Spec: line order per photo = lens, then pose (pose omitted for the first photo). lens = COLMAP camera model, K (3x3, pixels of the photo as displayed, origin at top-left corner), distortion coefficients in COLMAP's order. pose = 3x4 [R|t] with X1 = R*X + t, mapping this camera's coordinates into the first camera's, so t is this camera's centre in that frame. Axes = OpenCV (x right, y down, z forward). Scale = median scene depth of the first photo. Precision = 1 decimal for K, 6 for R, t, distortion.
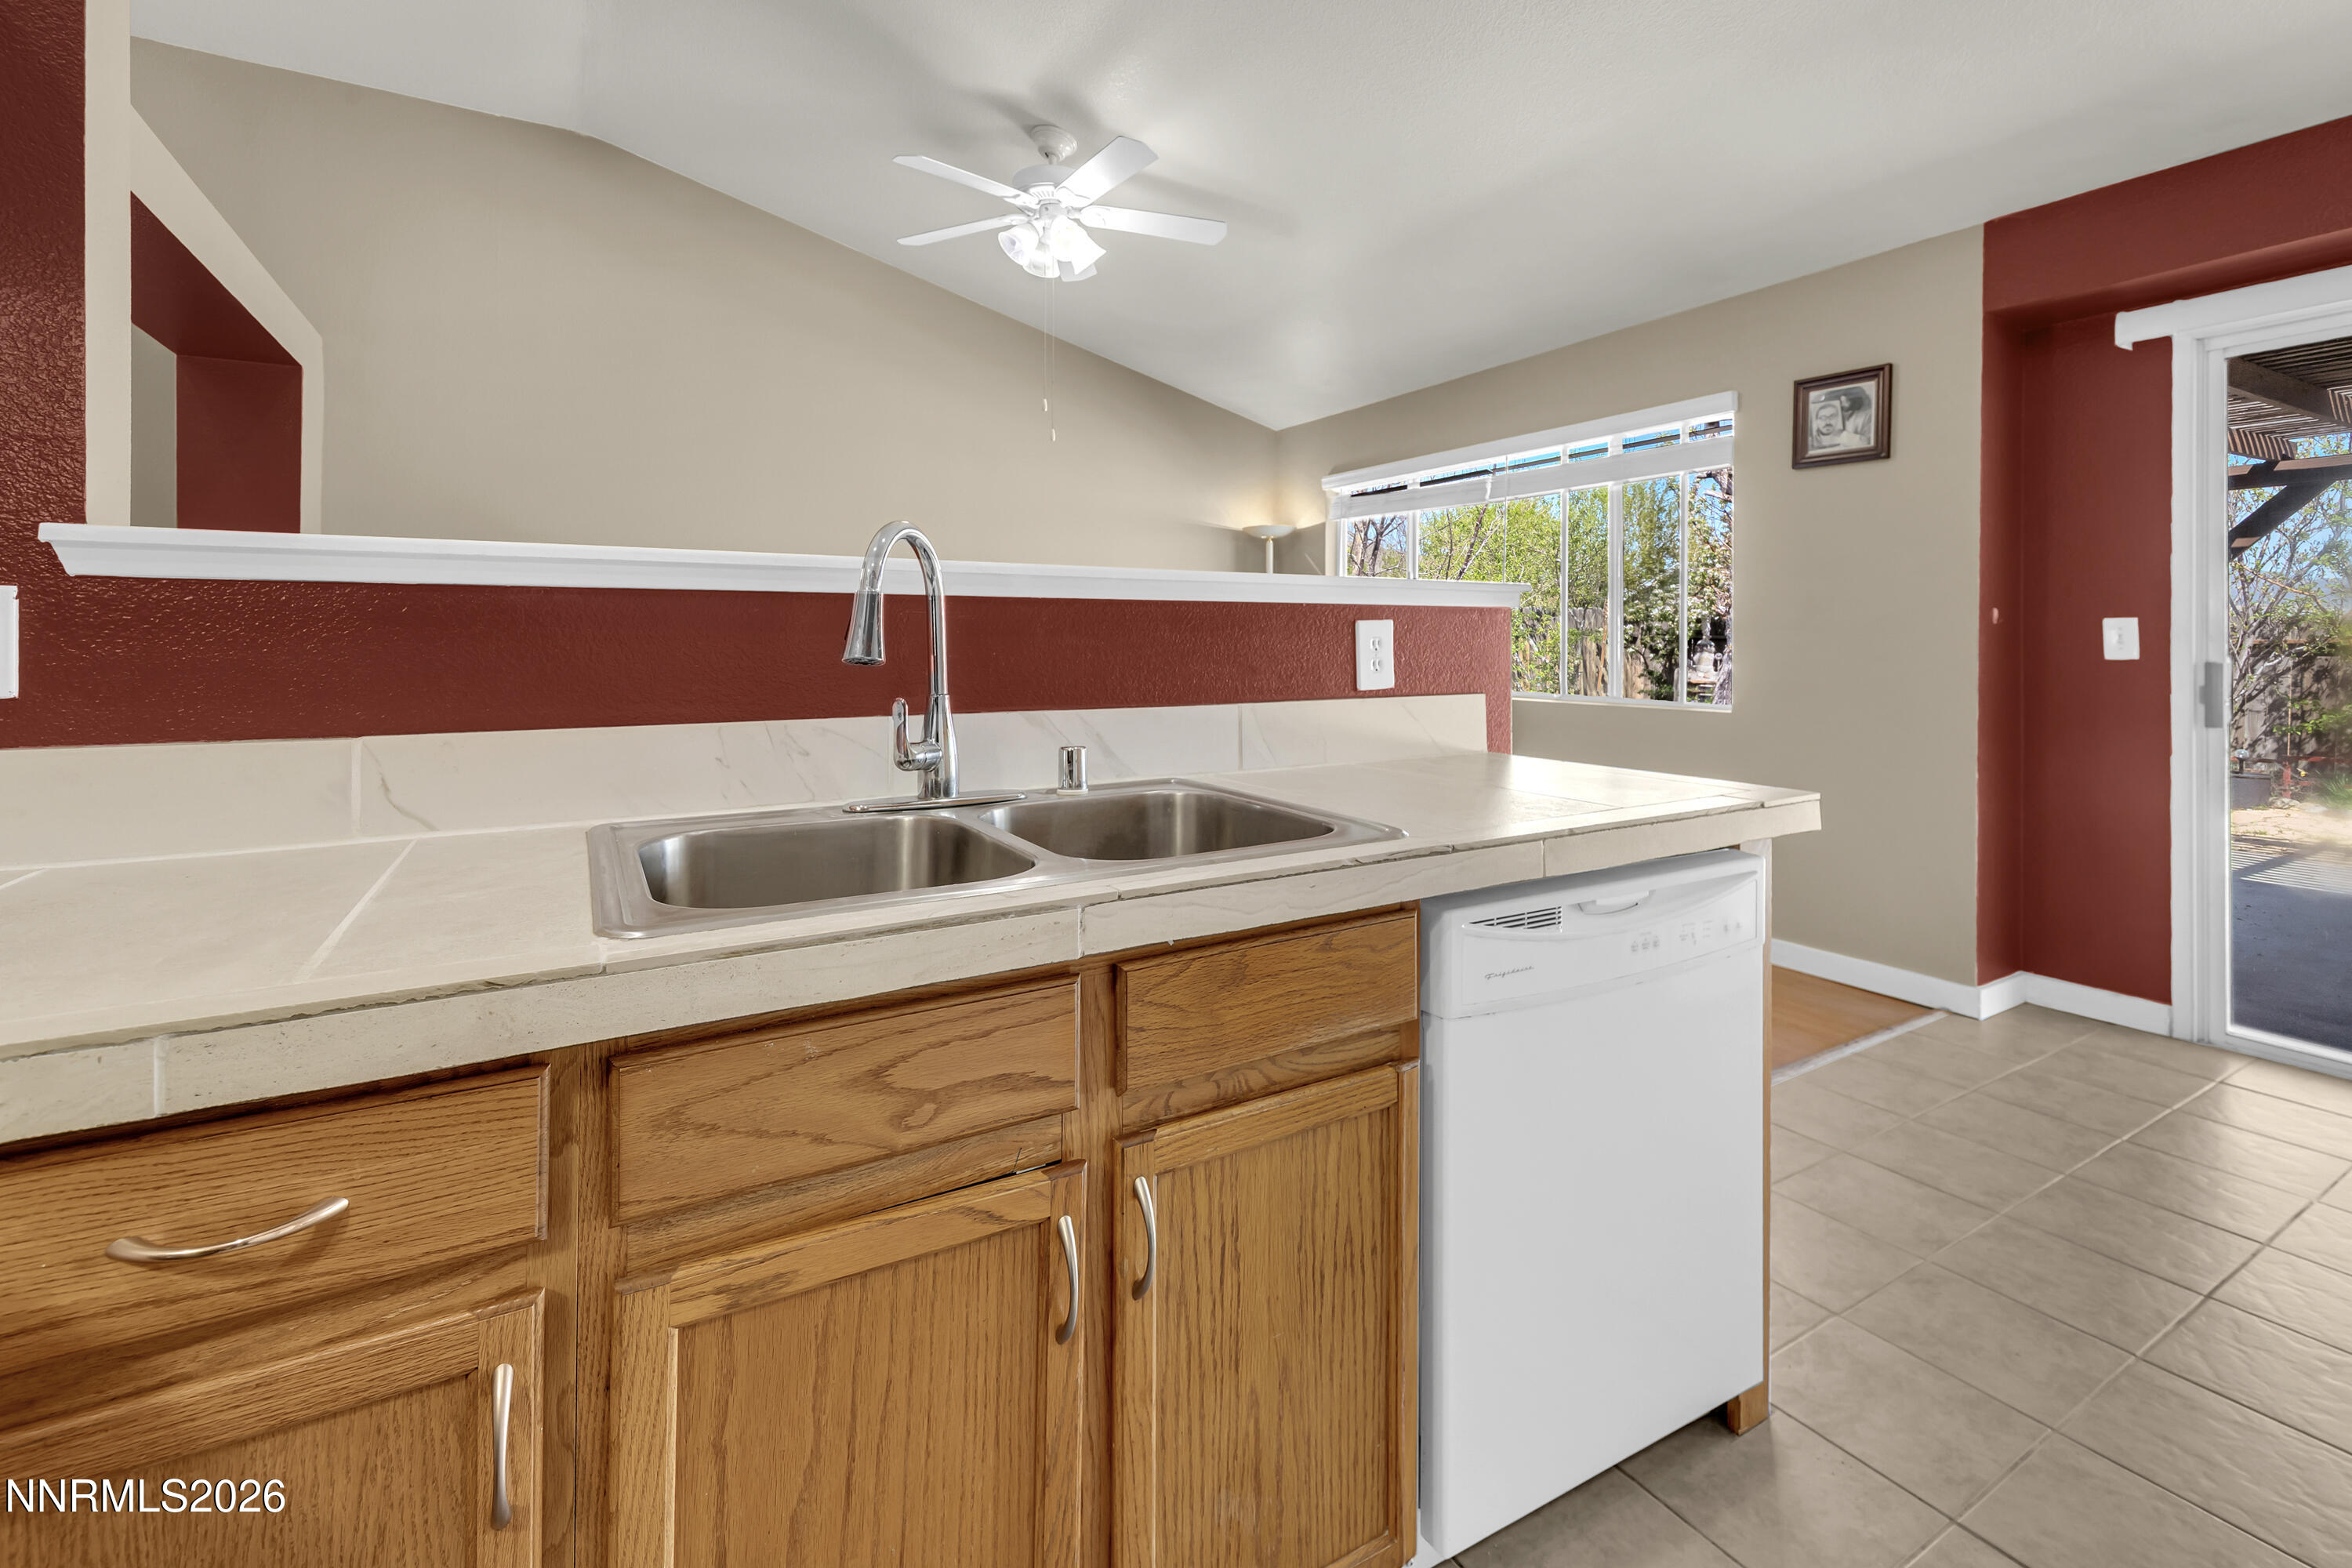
lens RADIAL K [[1031.7, 0, 1176.9], [0, 1031.7, 634.6], [0, 0, 1]] dist [0.001242, 0.000026]
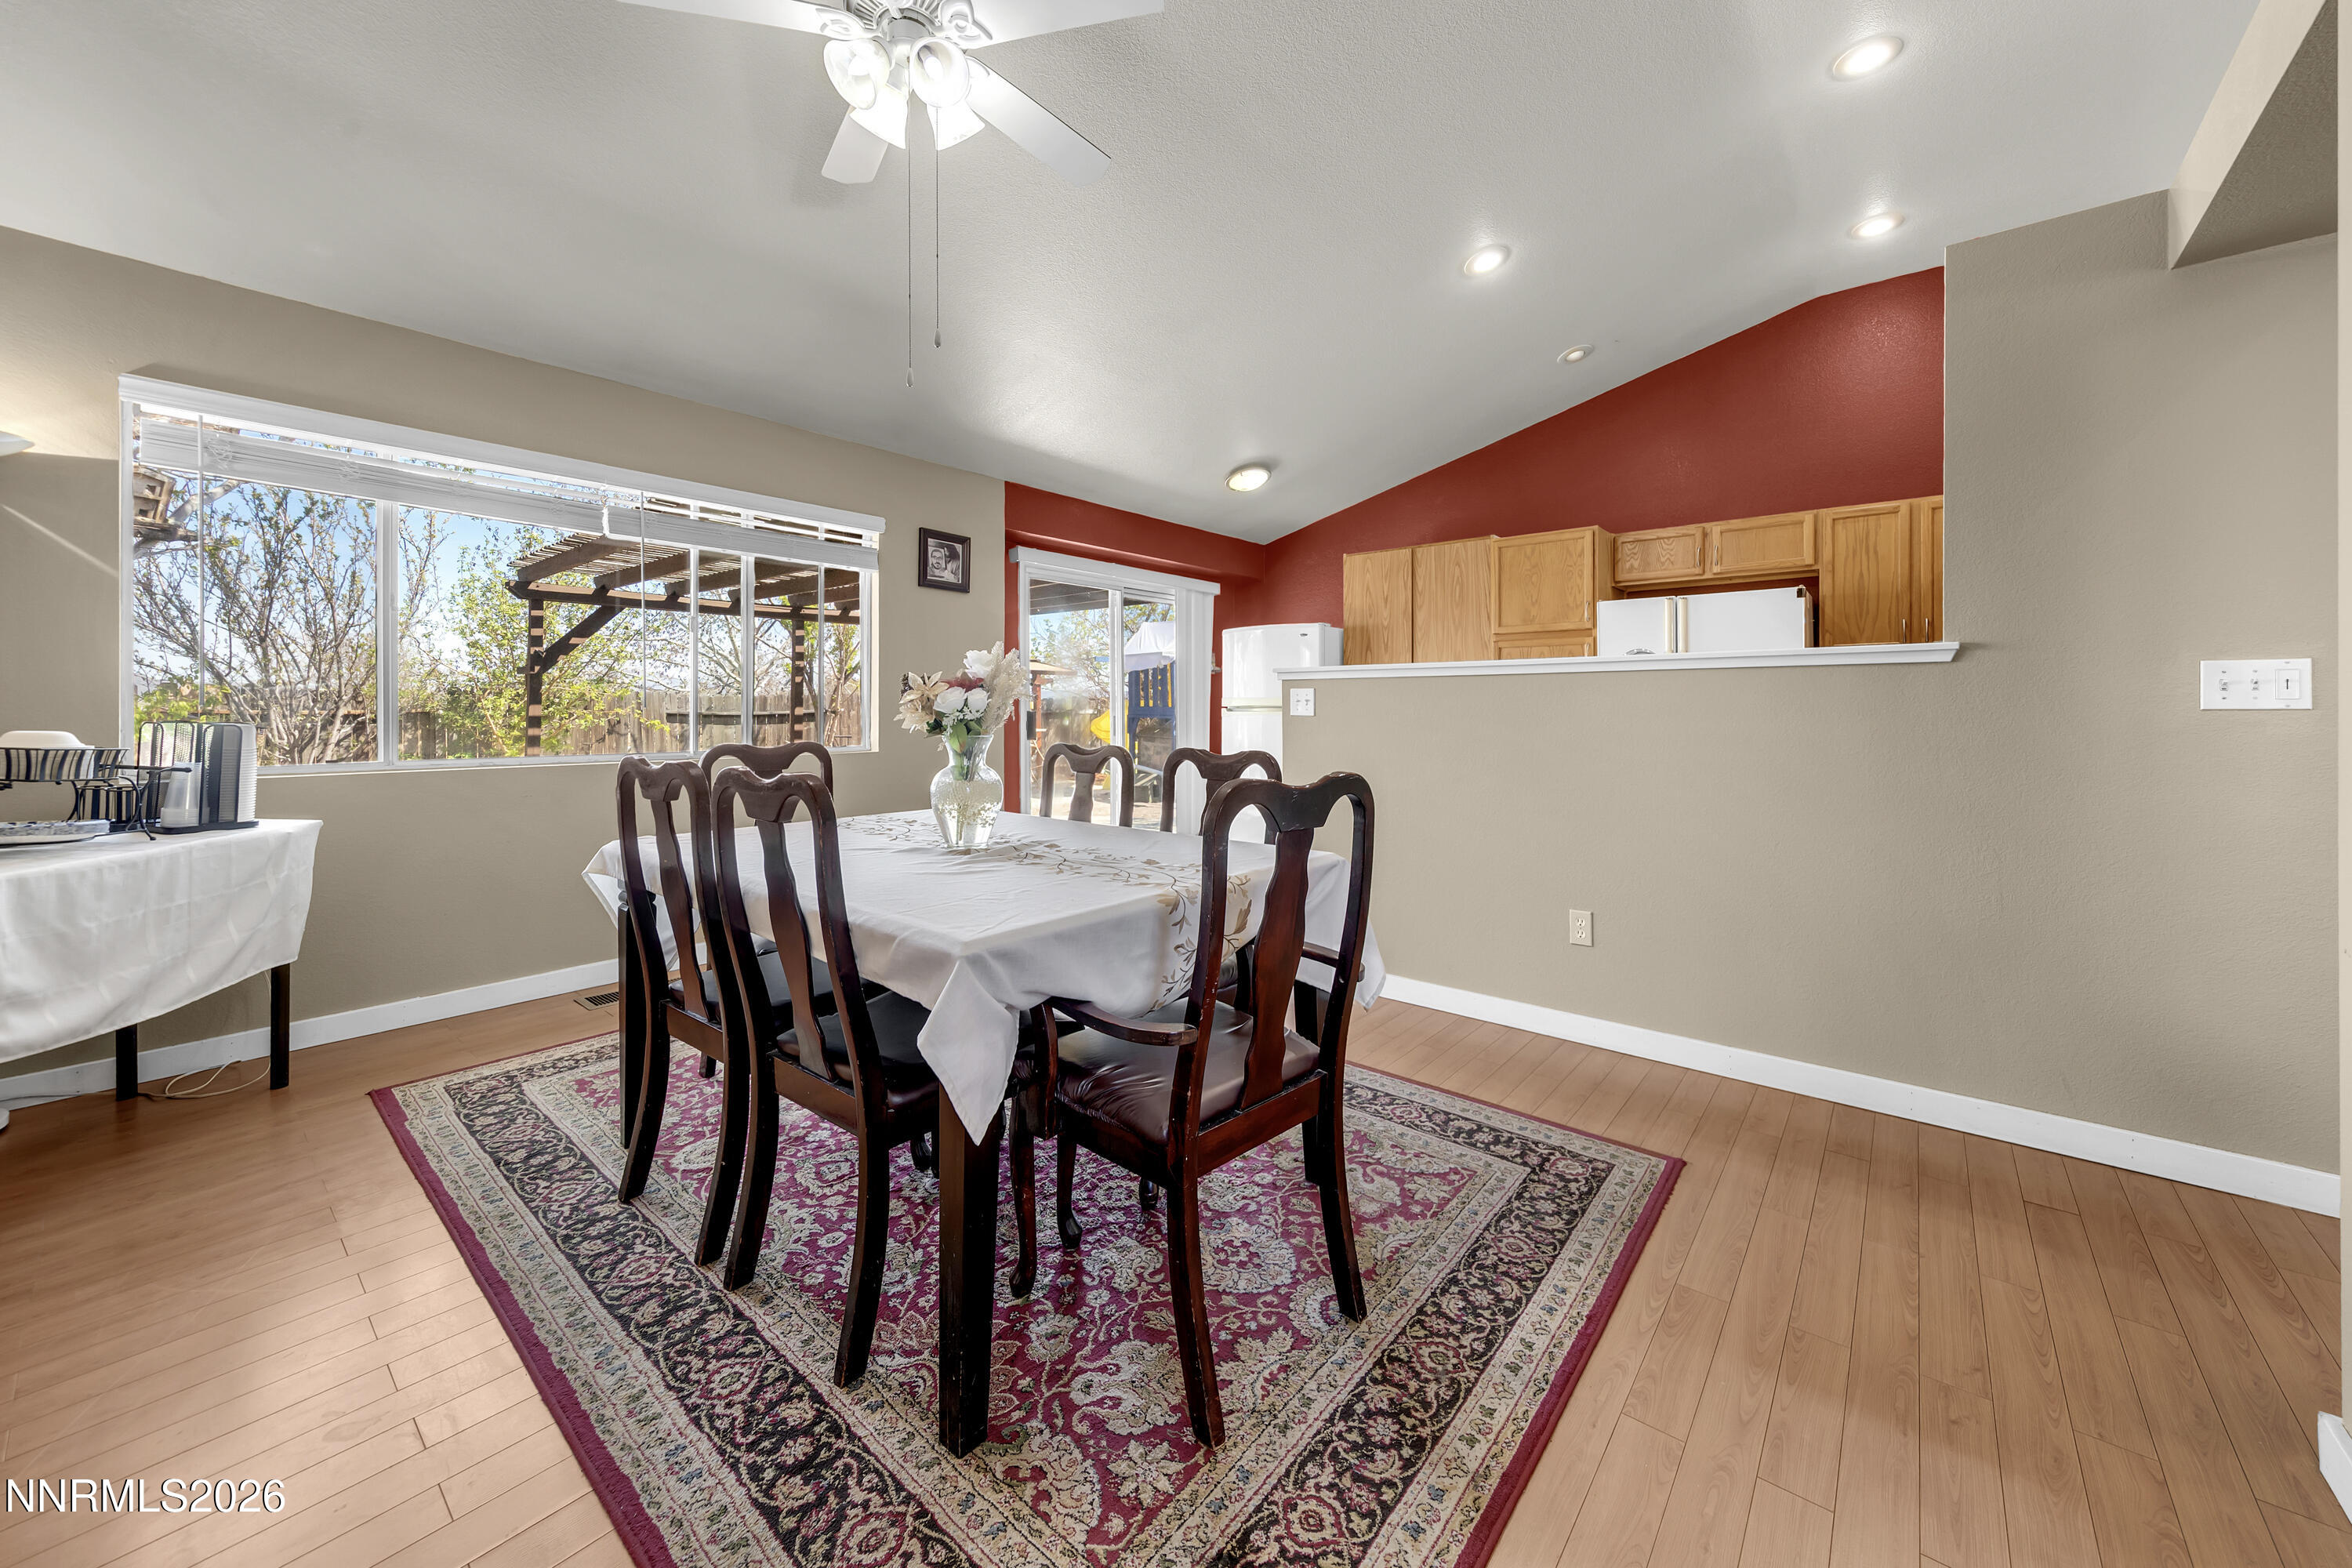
lens RADIAL K [[868.9, 0, 1212.2], [0, 868.9, 711.6], [0, 0, 1]] dist [0.000116, -0.000105]
pose [[-0.355699, -0.001266, 0.934600, -1.384507], [-0.001959, 0.999998, 0.000609, 0.038646], [-0.934598, -0.001614, -0.355701, 1.991781]]
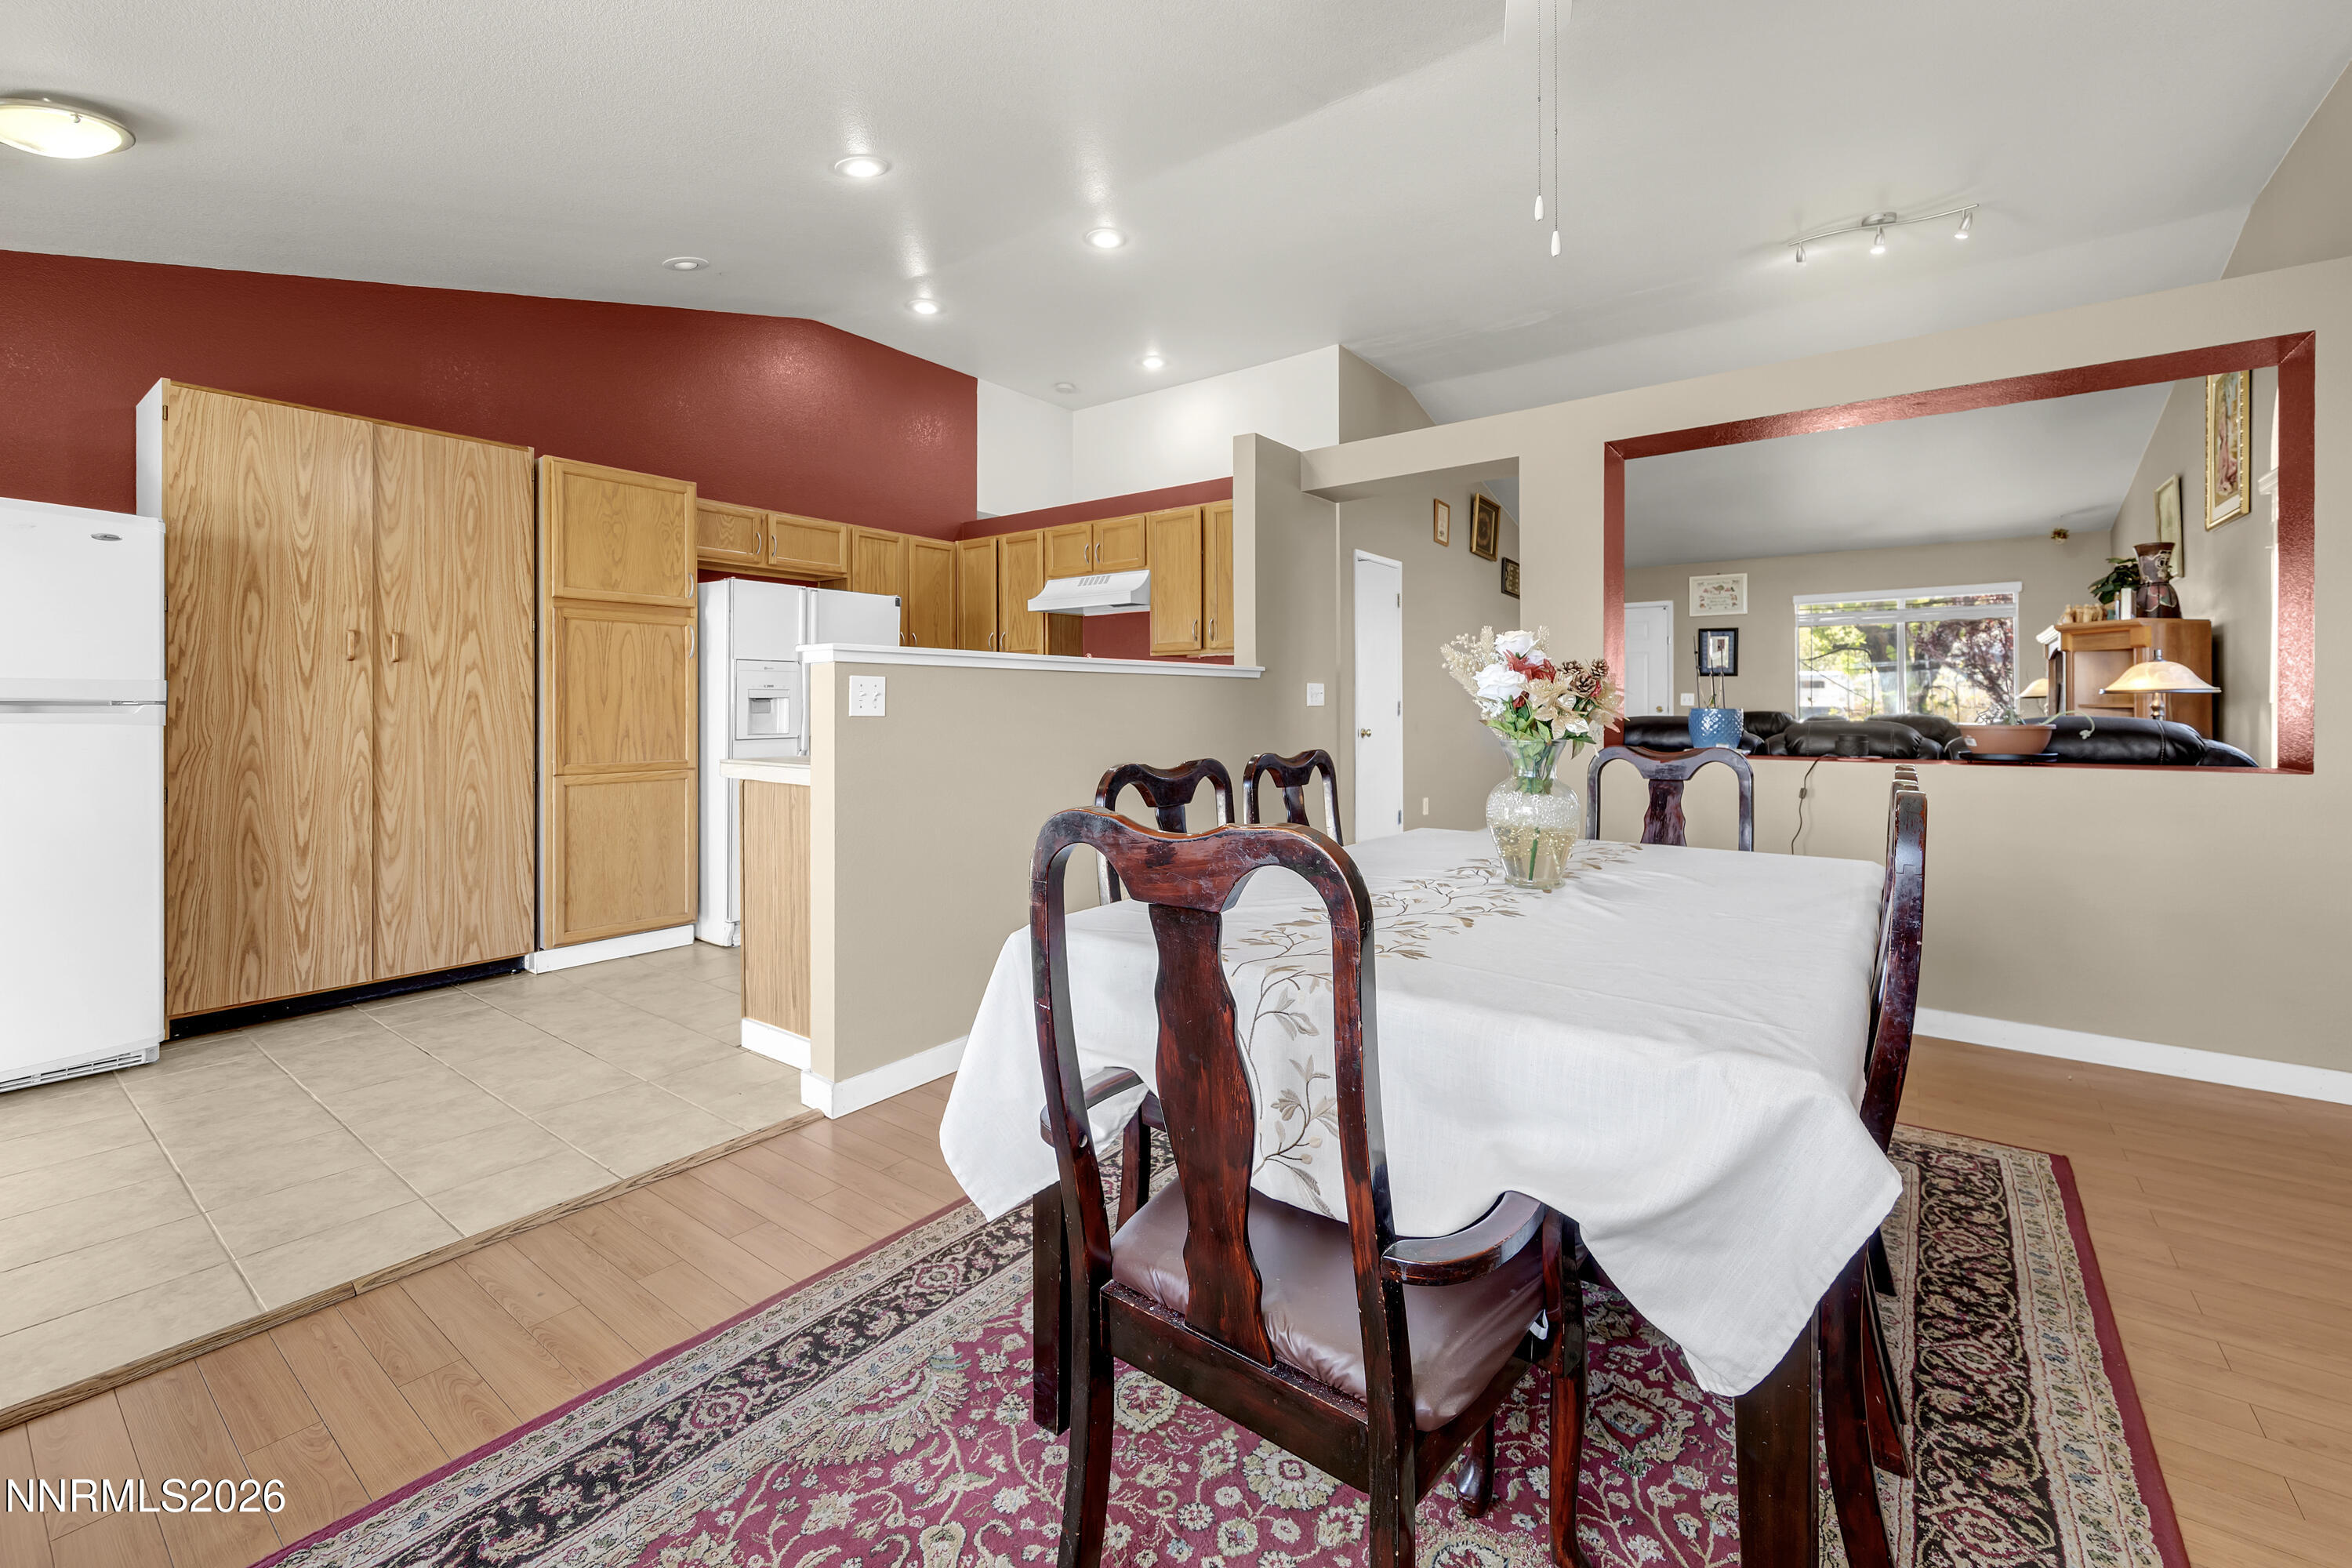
lens RADIAL K [[968.2, 0, 1191.0], [0, 968.2, 703.8], [0, 0, 1]] dist [0.003738, 0.000219]
pose [[-0.918681, 0.001300, -0.394999, 0.407218], [0.004019, 0.999974, -0.006057, 0.041144], [0.394981, -0.007152, -0.918662, 2.622355]]
